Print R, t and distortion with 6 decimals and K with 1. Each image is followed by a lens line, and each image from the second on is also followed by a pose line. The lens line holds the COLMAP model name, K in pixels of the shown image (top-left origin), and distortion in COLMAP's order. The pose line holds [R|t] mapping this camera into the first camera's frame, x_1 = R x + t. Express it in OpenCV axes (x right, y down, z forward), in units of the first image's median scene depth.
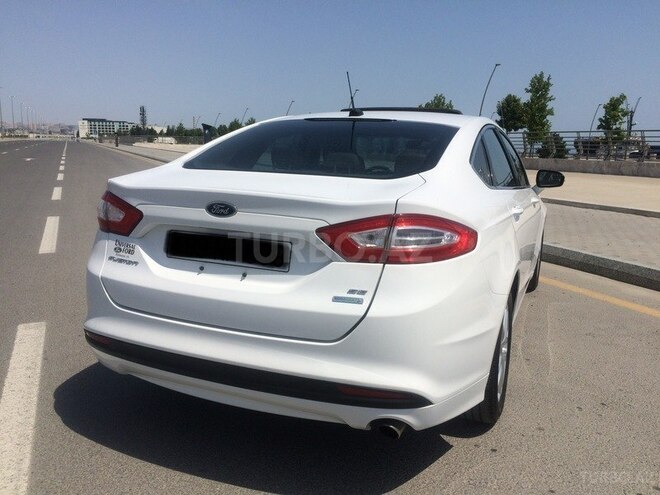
lens RADIAL K [[564.5, 0, 328.4], [0, 564.5, 247.1], [0, 0, 1]] dist [0.090471, -0.129822]
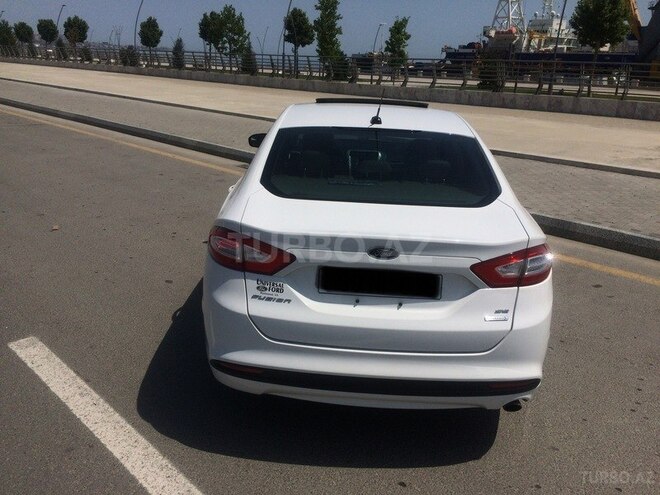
lens RADIAL K [[564.5, 0, 326.8], [0, 564.5, 248.0], [0, 0, 1]] dist [0.090471, -0.129822]
pose [[0.933565, -0.100461, 0.344042, -0.637015], [0.048376, 0.986449, 0.156774, -0.241450], [-0.355129, -0.129715, 0.925774, -0.028207]]
